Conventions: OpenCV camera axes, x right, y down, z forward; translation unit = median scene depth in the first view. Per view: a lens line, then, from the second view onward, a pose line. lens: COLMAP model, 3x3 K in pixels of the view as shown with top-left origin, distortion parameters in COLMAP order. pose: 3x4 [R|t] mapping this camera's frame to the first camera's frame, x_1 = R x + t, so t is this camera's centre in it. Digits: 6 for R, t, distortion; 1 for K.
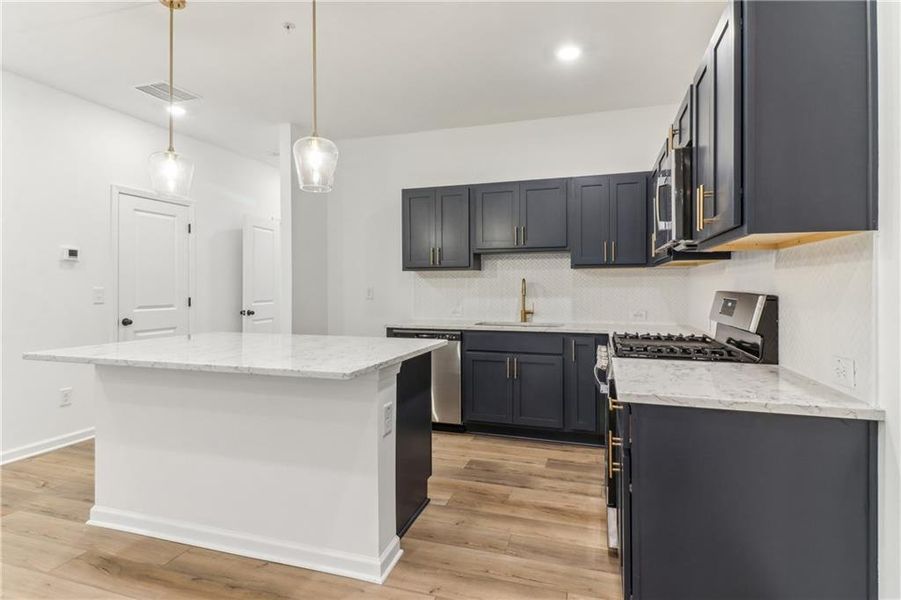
lens RADIAL K [[464.6, 0, 462.3], [0, 464.6, 281.4], [0, 0, 1]] dist [0.034369, -0.000126]
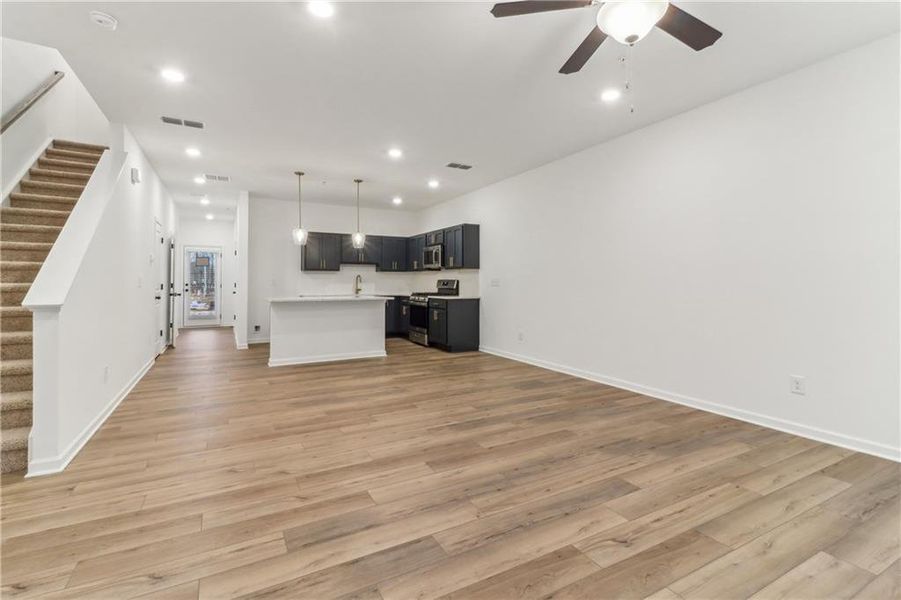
lens RADIAL K [[418.9, 0, 453.8], [0, 418.9, 279.0], [0, 0, 1]] dist [0.025580, -0.014096]
pose [[0.702748, 0.005907, 0.711414, -1.145262], [-0.008502, 0.999964, 0.000095, 0.009410], [-0.711388, -0.006115, 0.702773, -0.917409]]
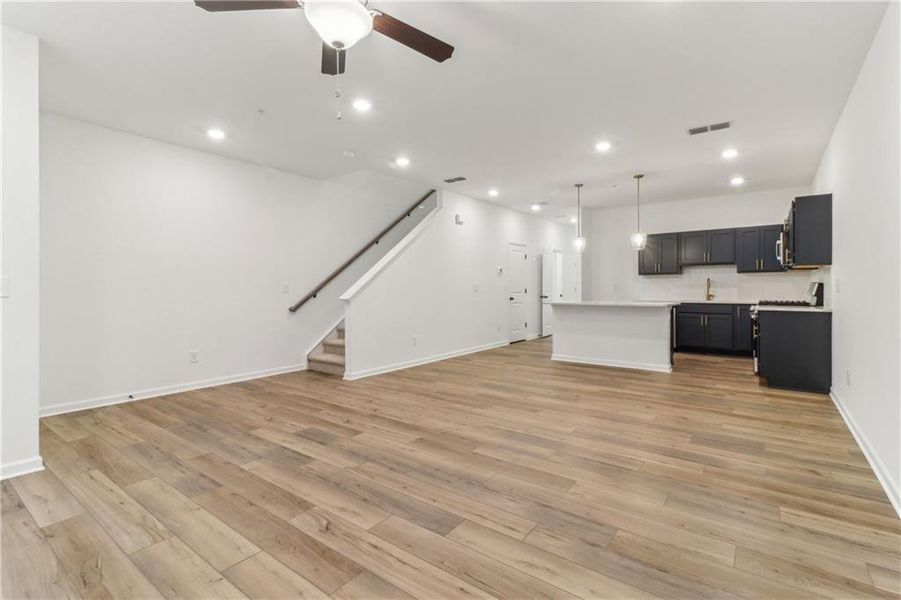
lens RADIAL K [[415.8, 0, 455.1], [0, 415.8, 288.0], [0, 0, 1]] dist [0.029080, -0.012441]
pose [[0.939946, -0.001666, -0.341320, -0.300999], [0.006114, 0.999910, 0.011959, 0.007894], [0.341269, -0.013327, 0.939871, -1.155175]]
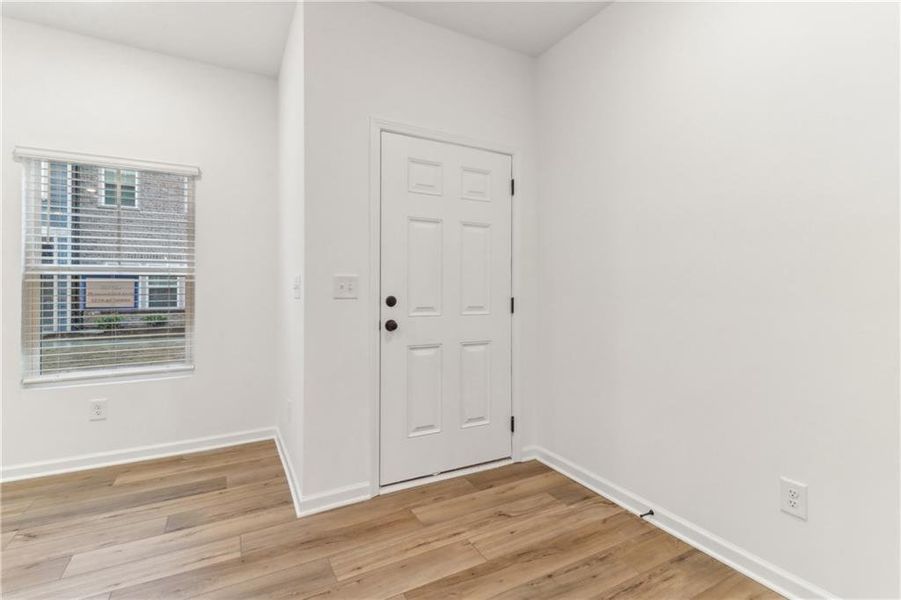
lens RADIAL K [[415.8, 0, 455.1], [0, 415.8, 288.0], [0, 0, 1]] dist [0.029080, -0.012441]
pose [[-0.697111, -0.004722, -0.716948, -0.946492], [0.003453, 0.999945, -0.009942, 0.017309], [0.716955, -0.009406, -0.697056, -0.167479]]
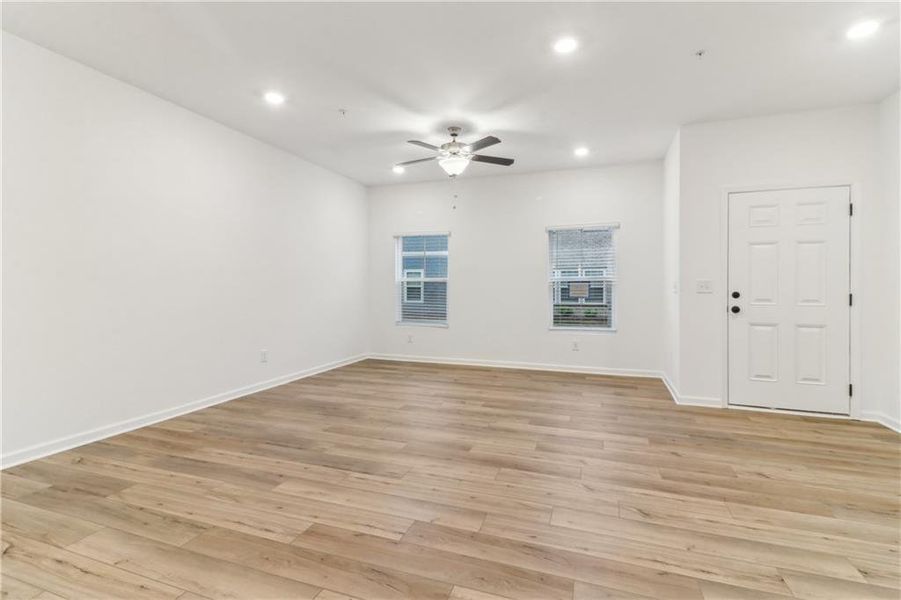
lens RADIAL K [[415.8, 0, 455.1], [0, 415.8, 288.0], [0, 0, 1]] dist [0.029080, -0.012441]
pose [[-0.998917, -0.002021, 0.046475, -0.671652], [-0.002438, 0.999957, -0.008915, 0.024764], [-0.046455, -0.009018, -0.998880, 0.419738]]
